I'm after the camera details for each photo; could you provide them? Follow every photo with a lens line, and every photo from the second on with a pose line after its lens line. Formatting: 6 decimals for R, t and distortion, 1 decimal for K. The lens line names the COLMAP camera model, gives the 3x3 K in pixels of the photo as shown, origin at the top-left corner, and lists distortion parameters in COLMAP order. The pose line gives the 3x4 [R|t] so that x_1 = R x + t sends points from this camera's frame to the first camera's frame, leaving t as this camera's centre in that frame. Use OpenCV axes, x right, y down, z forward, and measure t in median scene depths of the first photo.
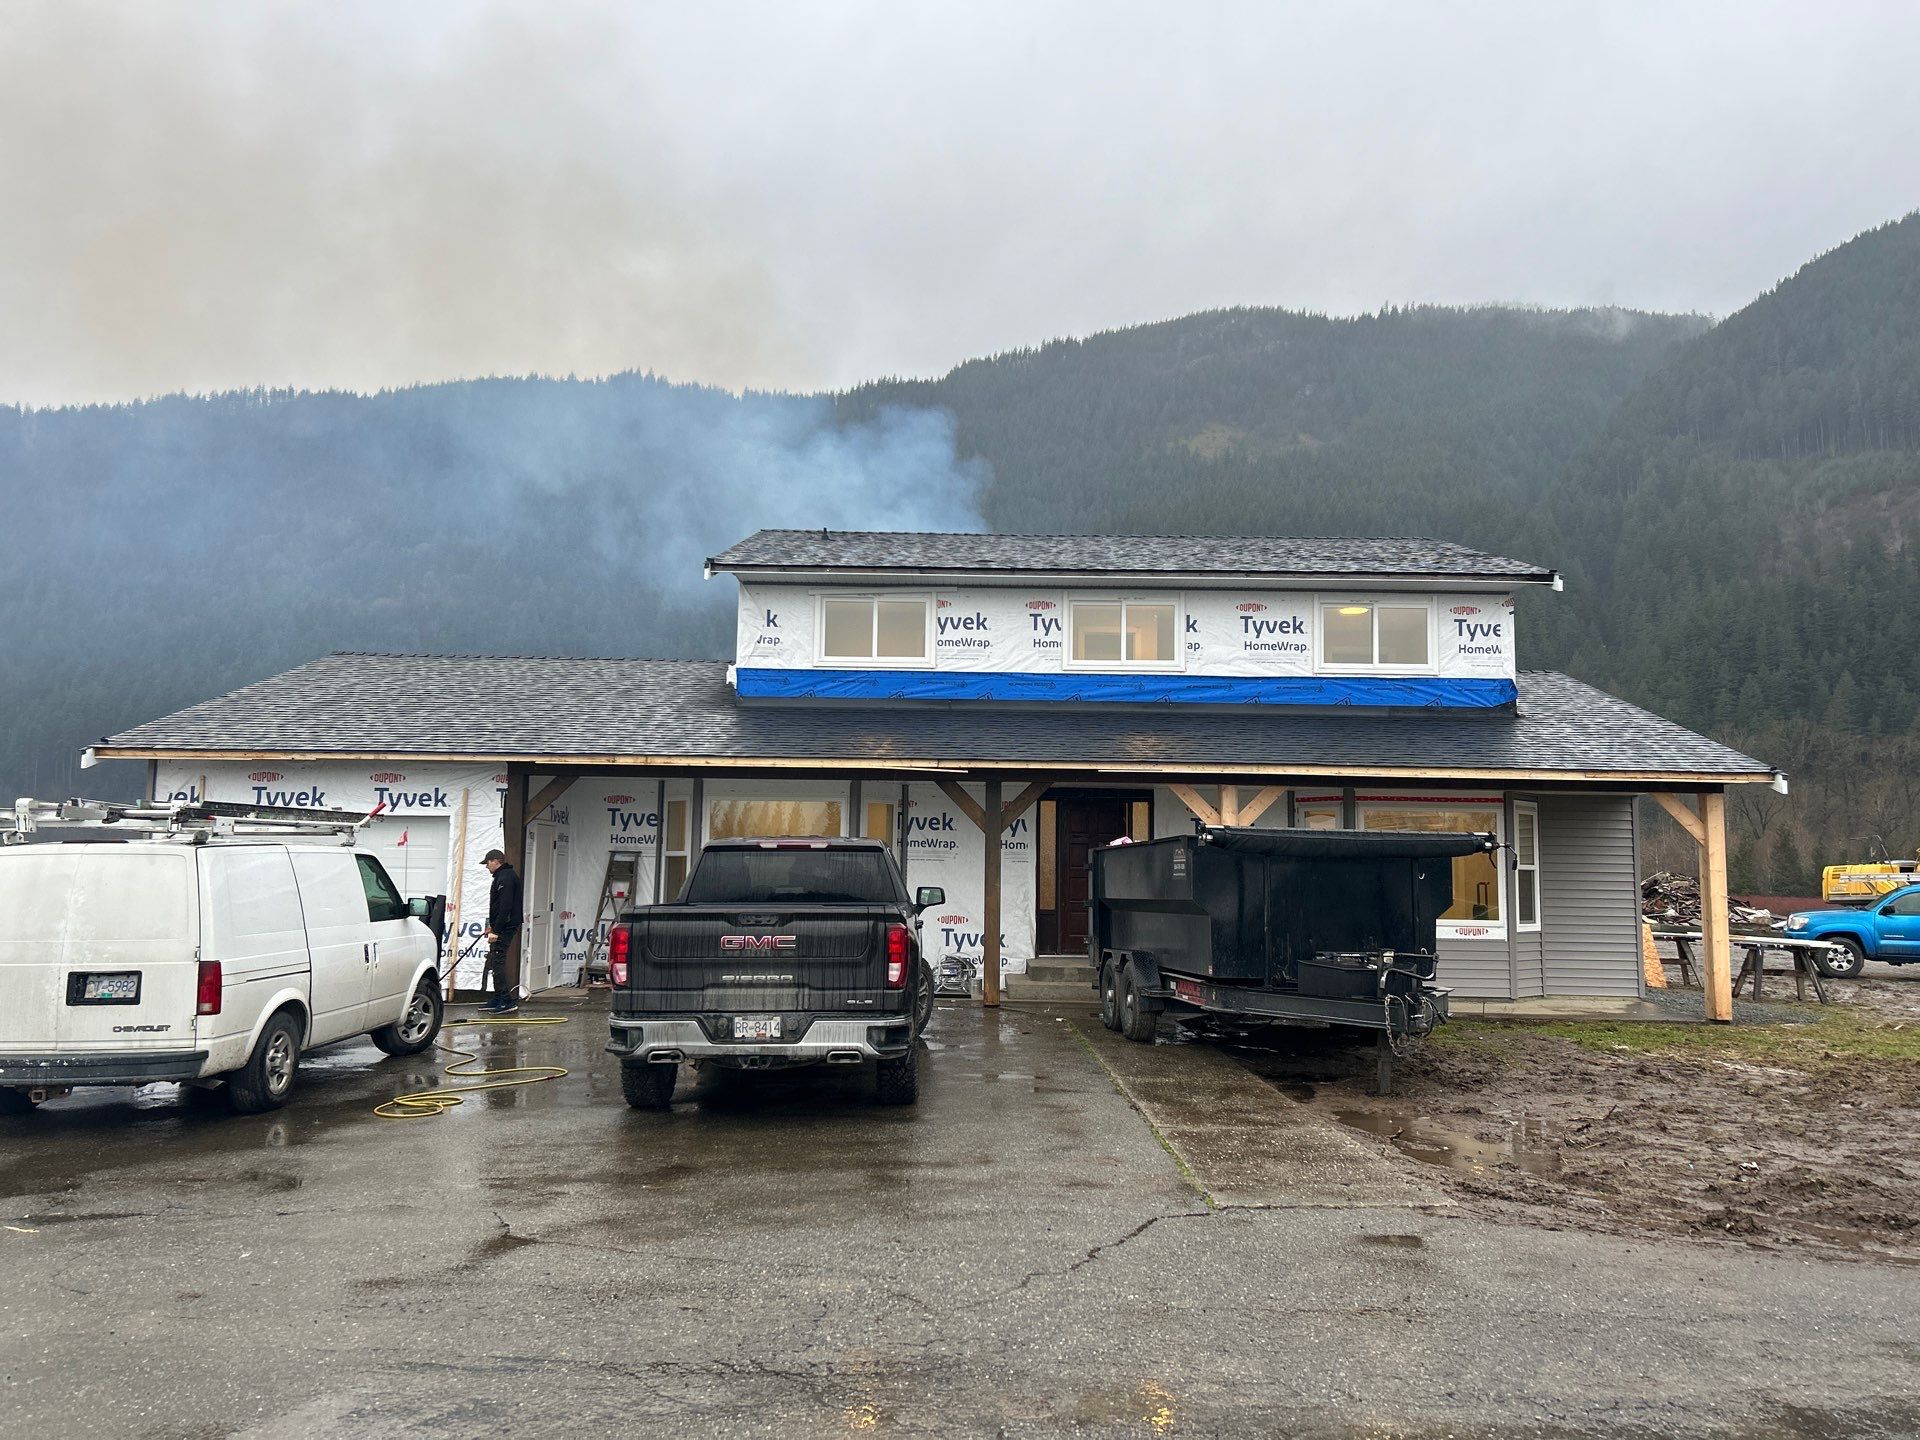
lens RADIAL K [[1437.4, 0, 963.7], [0, 1437.4, 726.8], [0, 0, 1]] dist [0.031380, -0.031382]
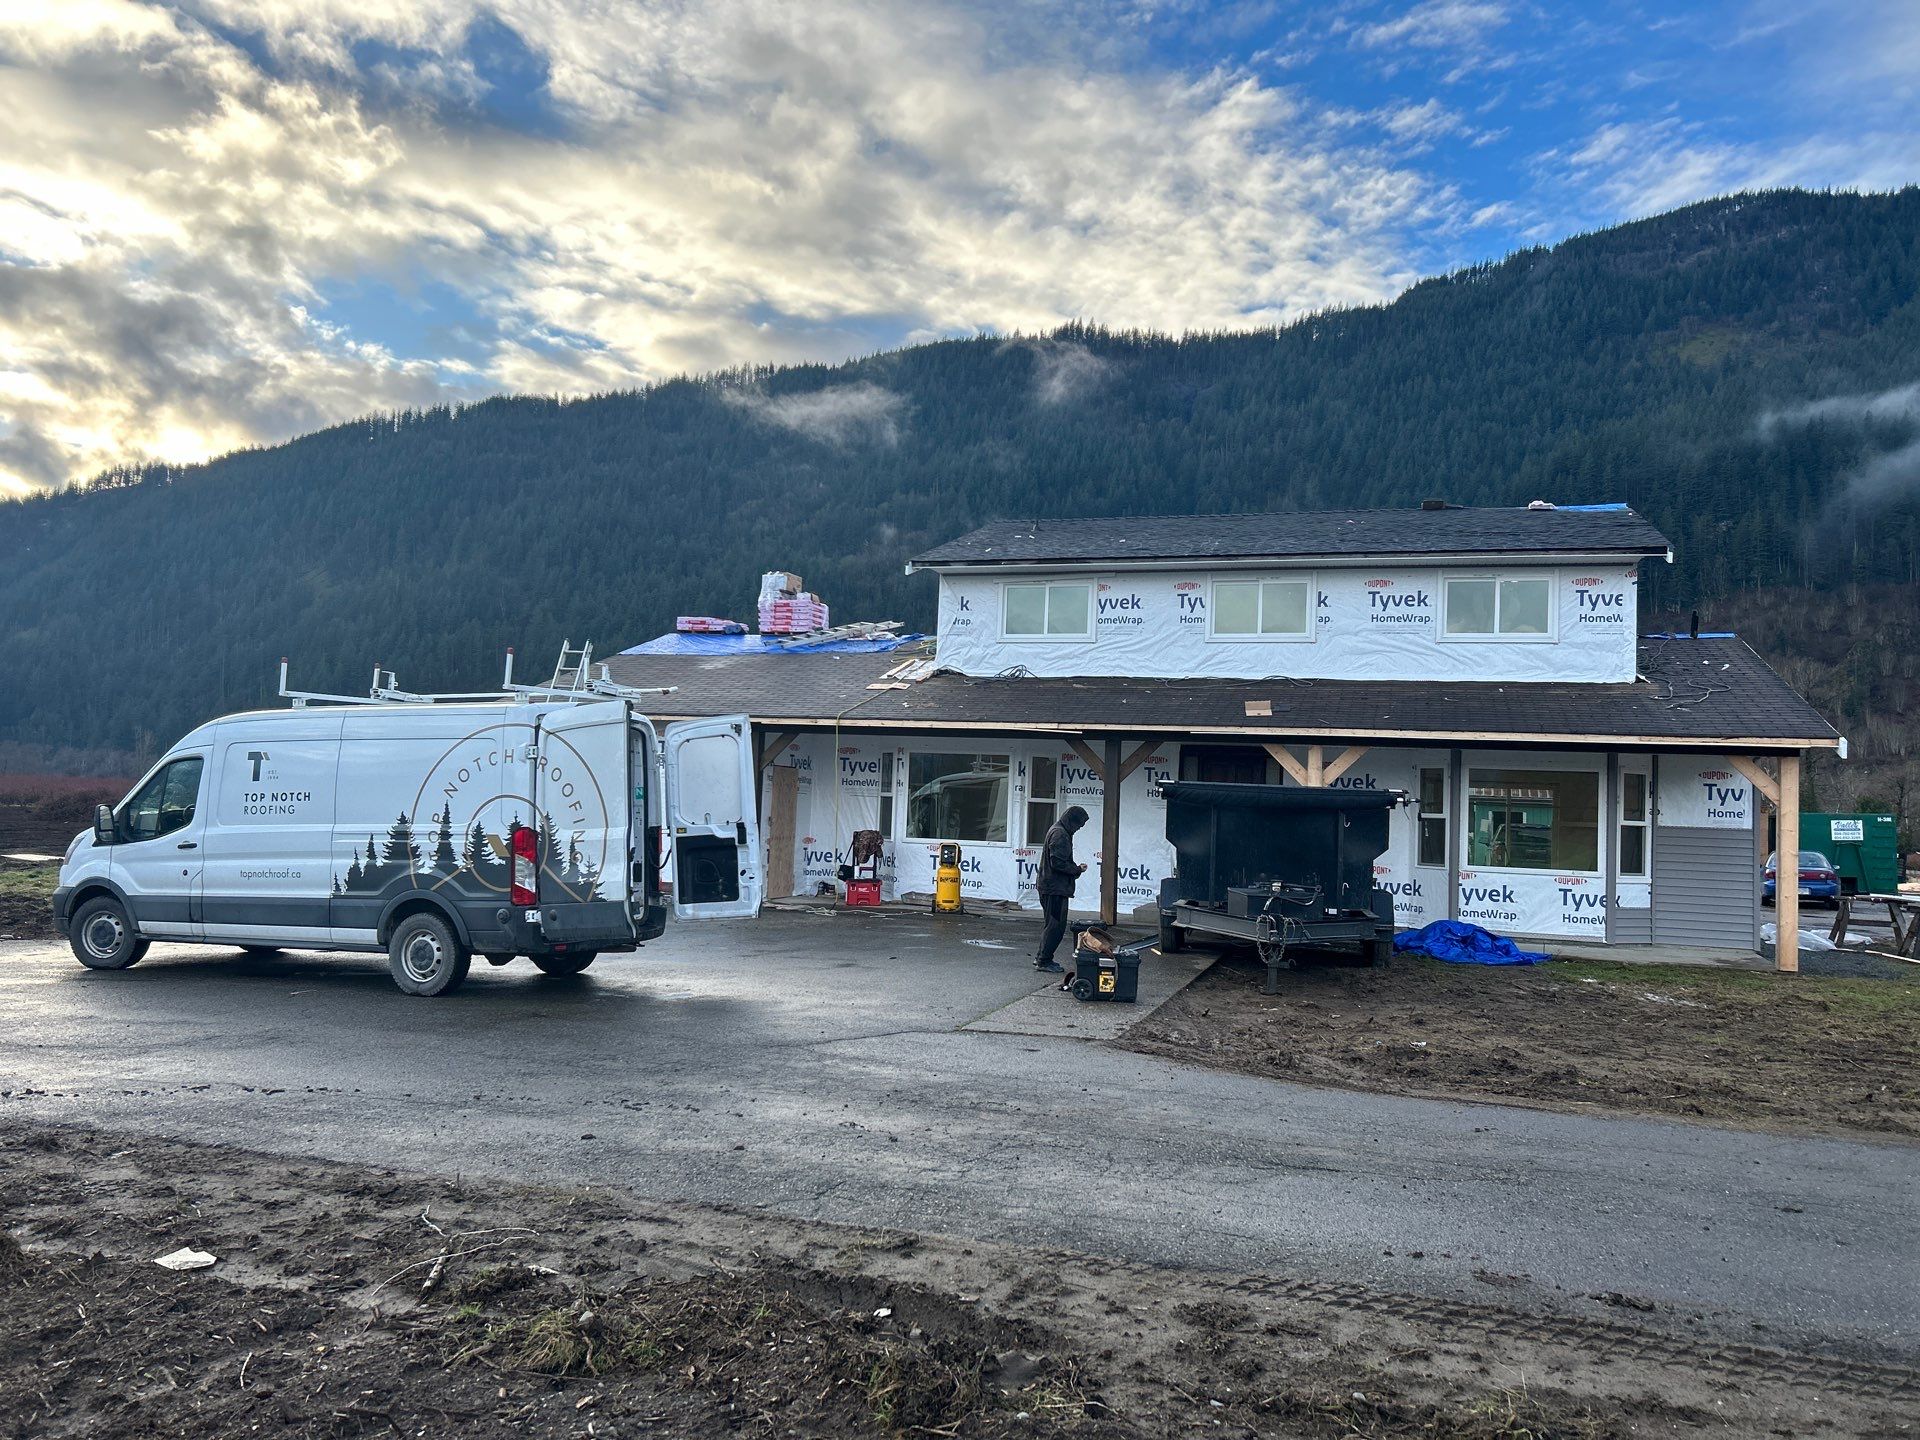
lens RADIAL K [[1437.4, 0, 957.5], [0, 1437.4, 716.3], [0, 0, 1]] dist [0.031380, -0.031382]
pose [[0.950769, 0.003447, -0.309881, 0.236583], [0.006693, 0.999477, 0.031652, -0.018199], [0.309828, -0.032168, 0.950248, -0.159683]]
